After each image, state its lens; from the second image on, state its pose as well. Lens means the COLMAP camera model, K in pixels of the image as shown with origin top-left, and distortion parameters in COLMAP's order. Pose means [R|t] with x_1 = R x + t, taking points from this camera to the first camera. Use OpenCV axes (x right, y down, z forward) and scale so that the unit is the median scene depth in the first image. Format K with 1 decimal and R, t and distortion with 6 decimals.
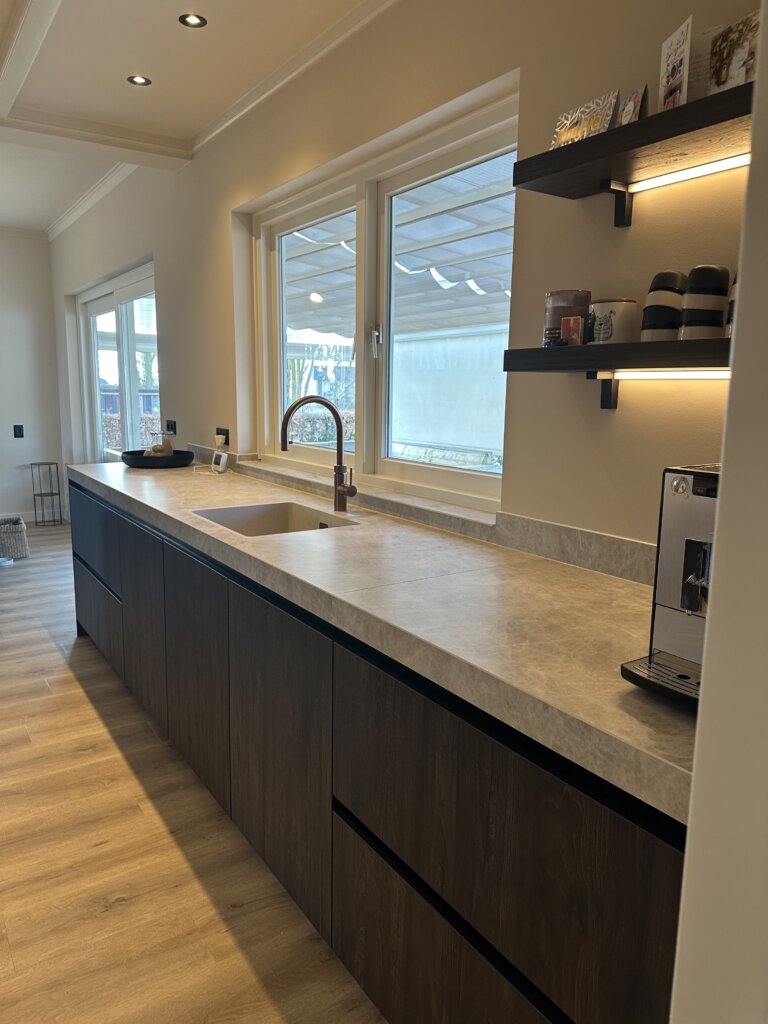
lens RADIAL K [[726.1, 0, 391.9], [0, 726.1, 510.4], [0, 0, 1]] dist [0.042438, -0.040930]
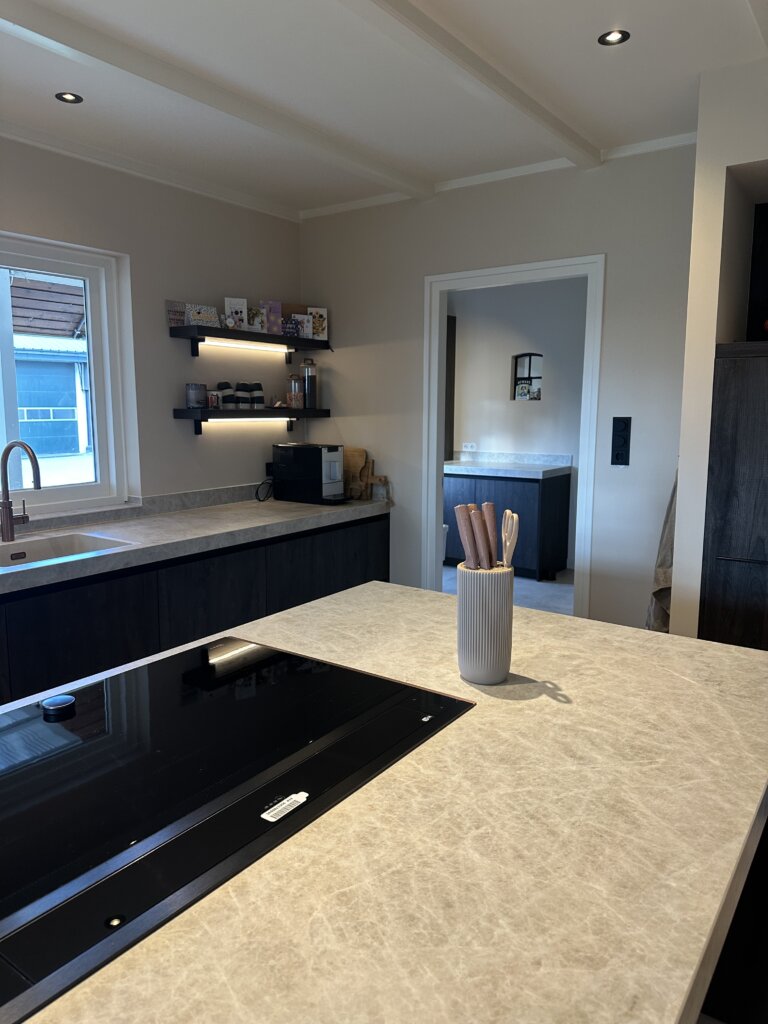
lens RADIAL K [[711.7, 0, 384.4], [0, 711.7, 516.1], [0, 0, 1]] dist [0.120397, -0.218880]
pose [[-0.356732, -0.163171, 0.919847, -2.255197], [0.144497, 0.963142, 0.226889, -0.357894], [-0.922964, 0.213854, -0.320005, 1.389386]]
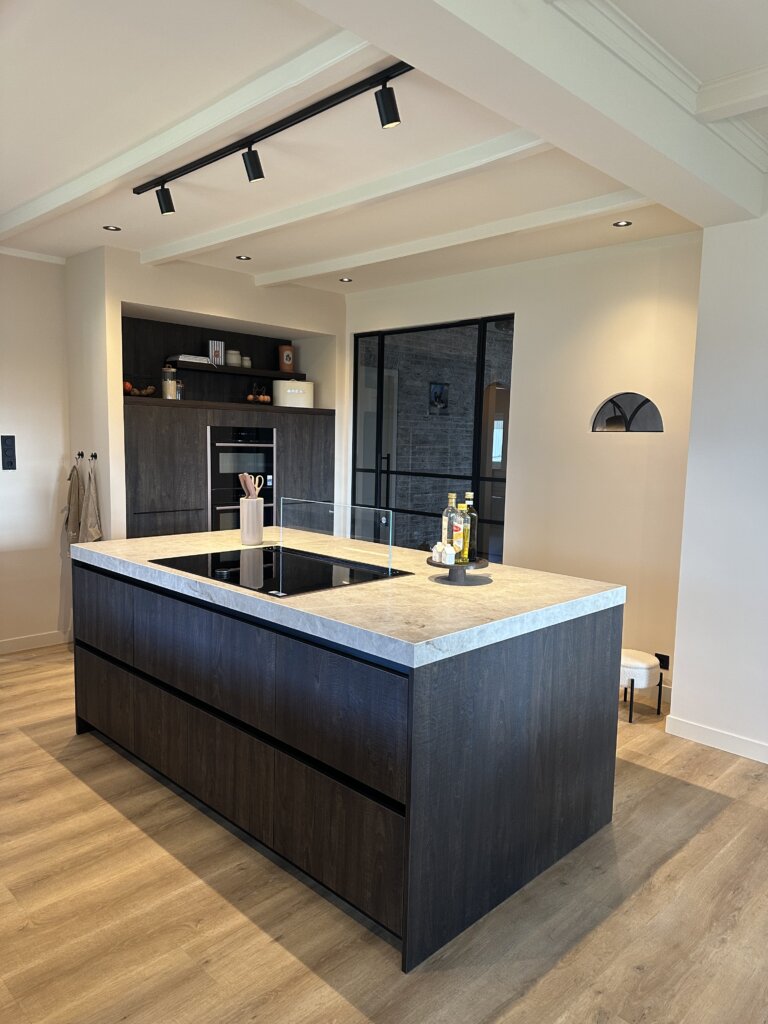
lens RADIAL K [[726.1, 0, 391.9], [0, 726.1, 510.4], [0, 0, 1]] dist [0.042438, -0.040930]
pose [[-0.976873, -0.018881, -0.212987, -1.383376], [-0.074404, 0.963859, 0.255812, -0.659990], [0.200459, 0.265743, -0.942972, 3.318965]]
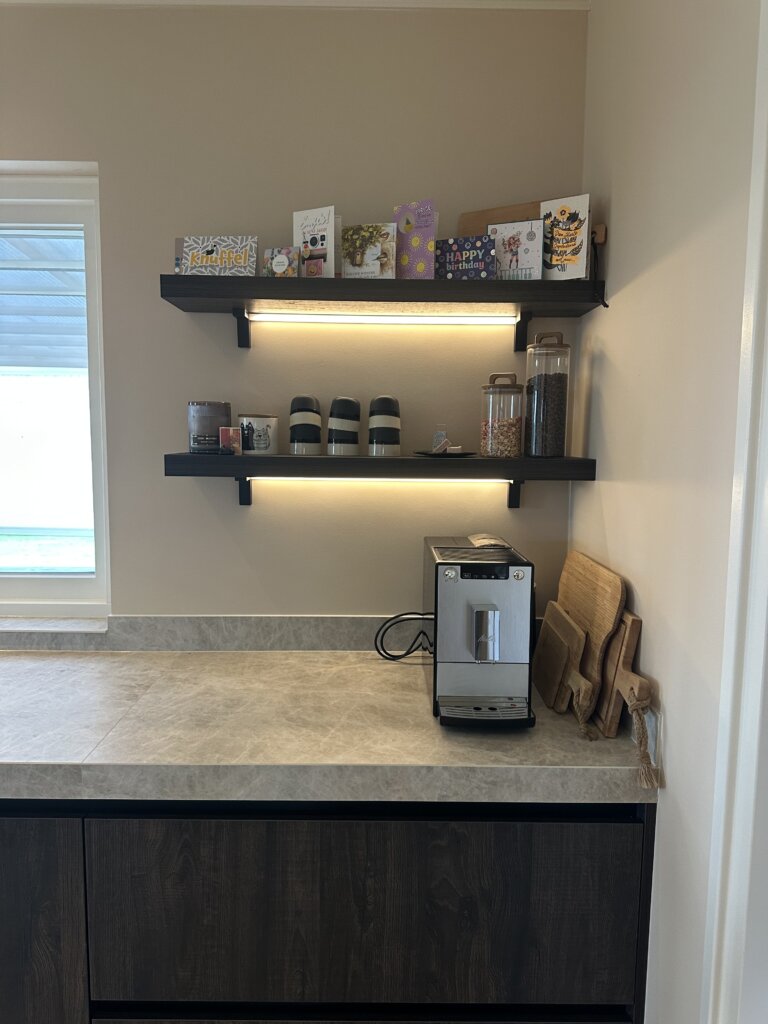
lens RADIAL K [[711.7, 0, 384.4], [0, 711.7, 516.1], [0, 0, 1]] dist [0.120397, -0.218880]
pose [[0.547397, -0.105419, 0.830207, -0.564897], [0.137470, 0.989885, 0.035054, -0.148516], [-0.825505, 0.094940, 0.556352, 0.240269]]
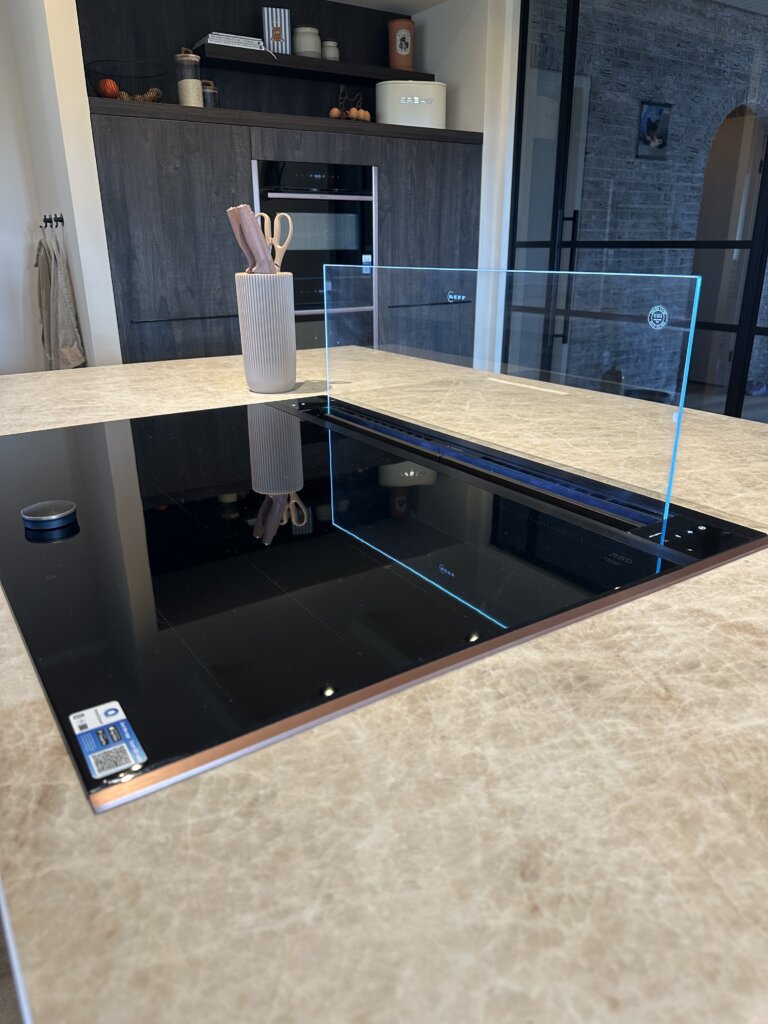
lens RADIAL K [[727.3, 0, 366.3], [0, 727.3, 514.6], [0, 0, 1]] dist [0.029309, -0.051502]
pose [[-0.999835, -0.014348, 0.011145, -1.590513], [-0.006885, 0.866904, 0.498427, -0.260403], [-0.016813, 0.498268, -0.866860, 1.964747]]
